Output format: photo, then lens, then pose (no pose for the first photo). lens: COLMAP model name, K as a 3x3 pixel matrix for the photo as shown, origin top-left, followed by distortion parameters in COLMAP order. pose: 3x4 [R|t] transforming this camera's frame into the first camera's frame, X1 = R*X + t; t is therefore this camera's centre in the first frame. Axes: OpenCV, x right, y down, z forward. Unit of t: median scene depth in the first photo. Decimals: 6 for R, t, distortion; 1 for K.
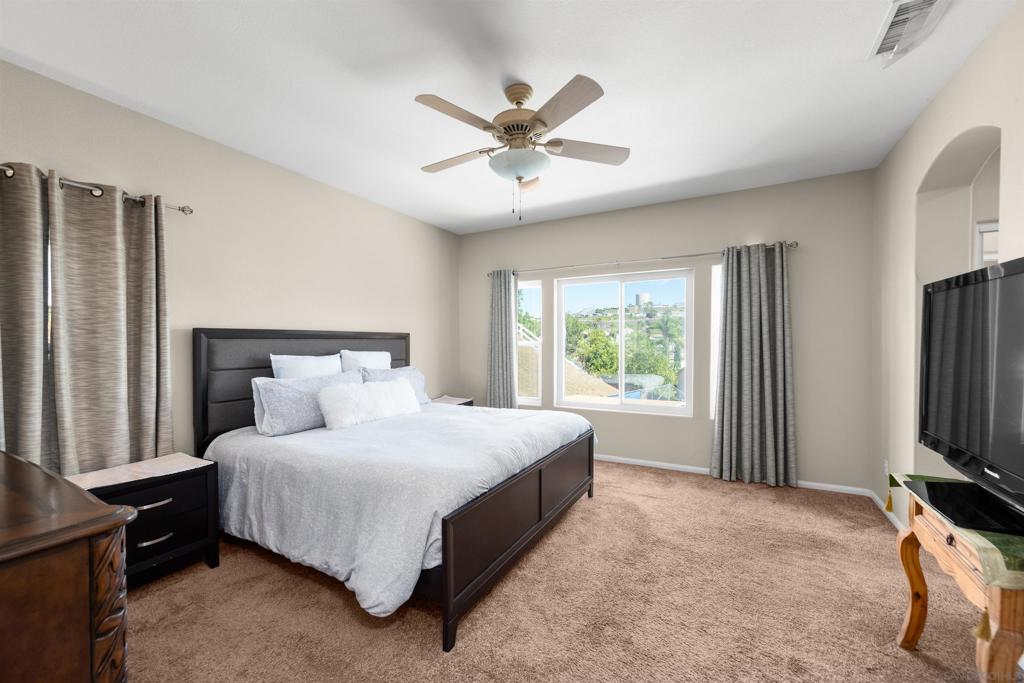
lens RADIAL K [[398.8, 0, 513.8], [0, 398.8, 346.2], [0, 0, 1]] dist [-0.009517, 0.000111]
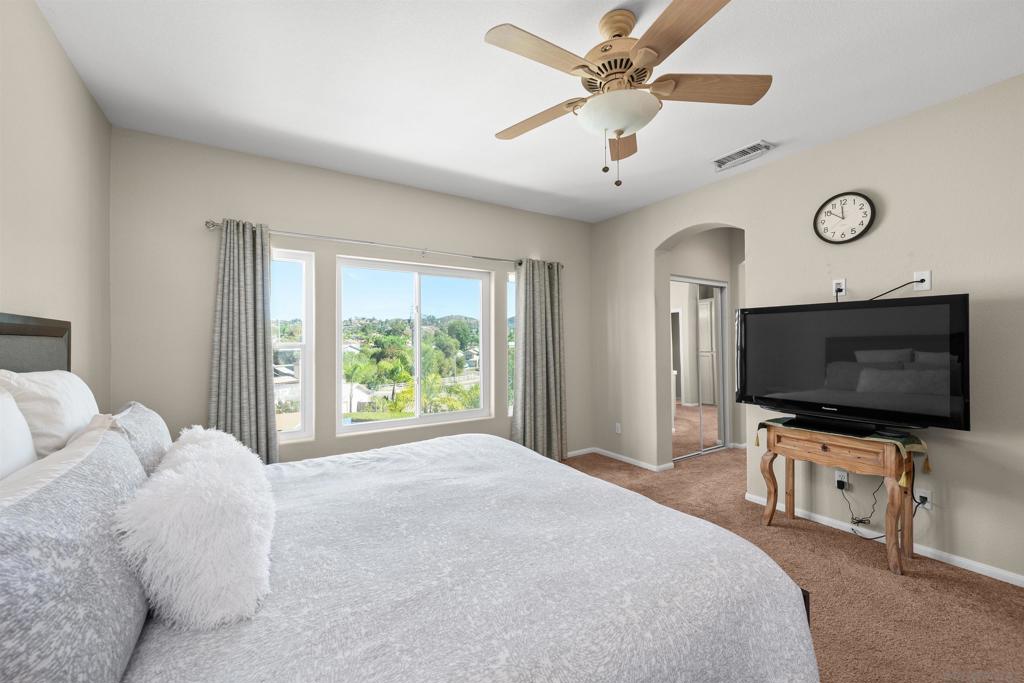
lens RADIAL K [[398.8, 0, 510.8], [0, 398.8, 336.6], [0, 0, 1]] dist [-0.009517, 0.000111]
pose [[0.484475, 0.006814, 0.874779, -0.462952], [0.014028, 0.999781, -0.015557, -0.014654], [-0.874693, 0.019809, 0.484273, 0.510448]]
